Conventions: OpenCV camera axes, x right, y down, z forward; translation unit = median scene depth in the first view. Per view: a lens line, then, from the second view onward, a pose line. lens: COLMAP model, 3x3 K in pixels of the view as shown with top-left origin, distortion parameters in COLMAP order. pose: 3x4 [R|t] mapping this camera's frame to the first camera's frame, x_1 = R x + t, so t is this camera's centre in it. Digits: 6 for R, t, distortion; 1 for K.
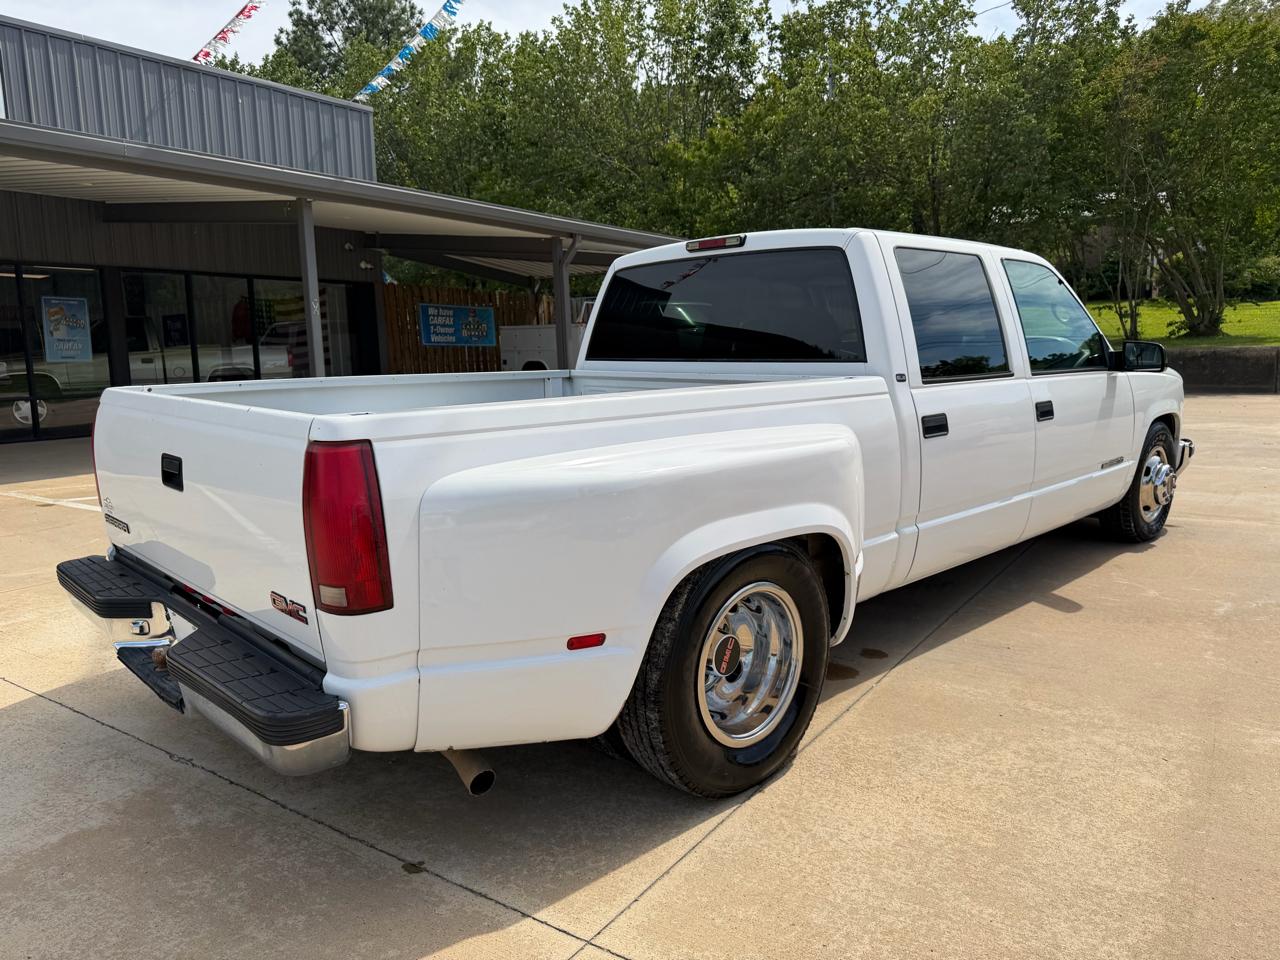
lens RADIAL K [[898.2, 0, 648.3], [0, 898.2, 474.4], [0, 0, 1]] dist [0.045207, -0.061500]
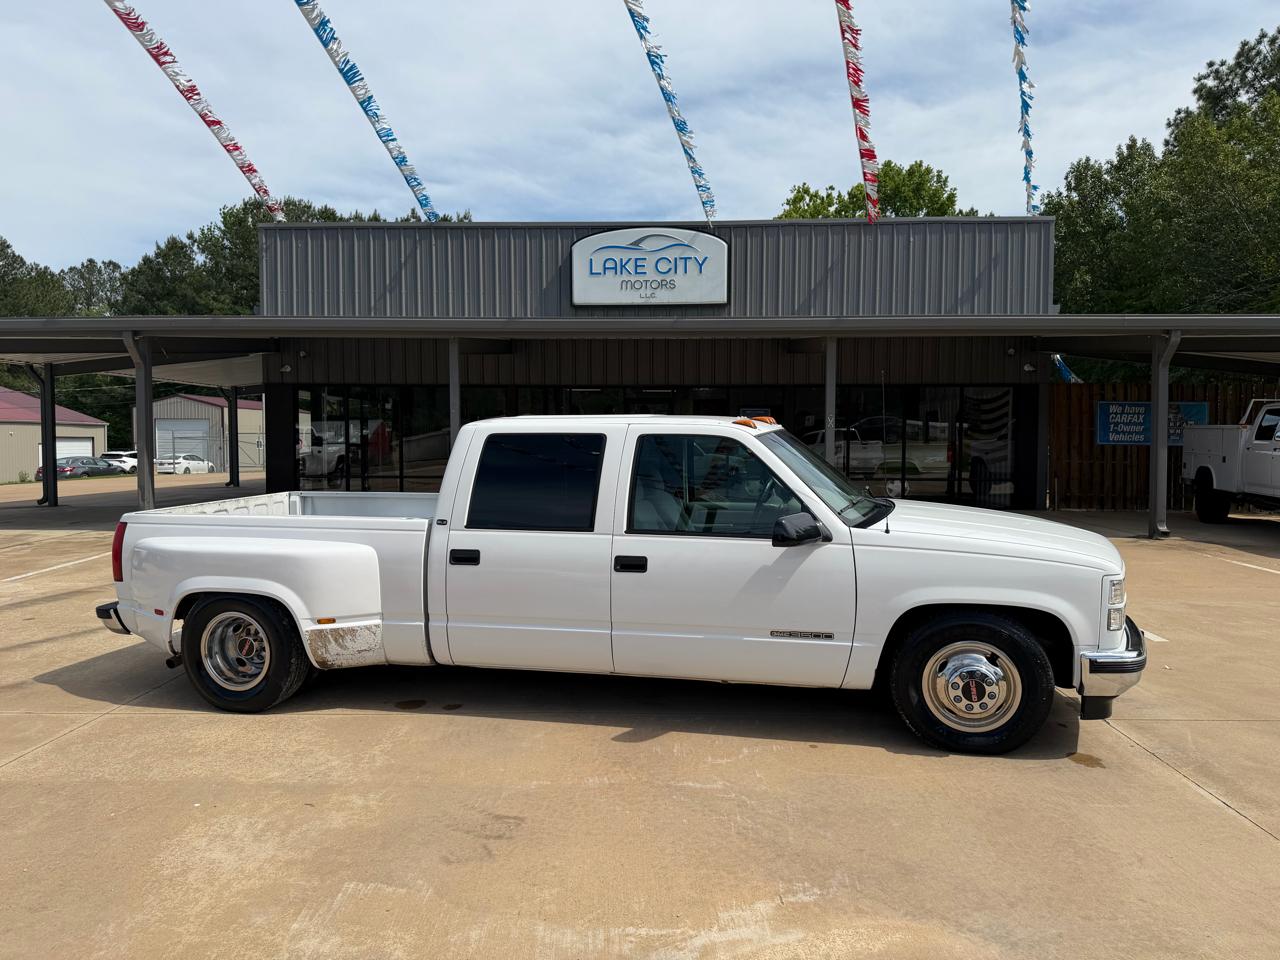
lens RADIAL K [[895.6, 0, 637.4], [0, 895.6, 476.1], [0, 0, 1]] dist [0.045807, -0.060192]
pose [[0.533902, 0.058506, -0.843520, 1.405518], [-0.126913, 0.991847, -0.011535, -0.170193], [0.835968, 0.113212, 0.536974, 0.364688]]
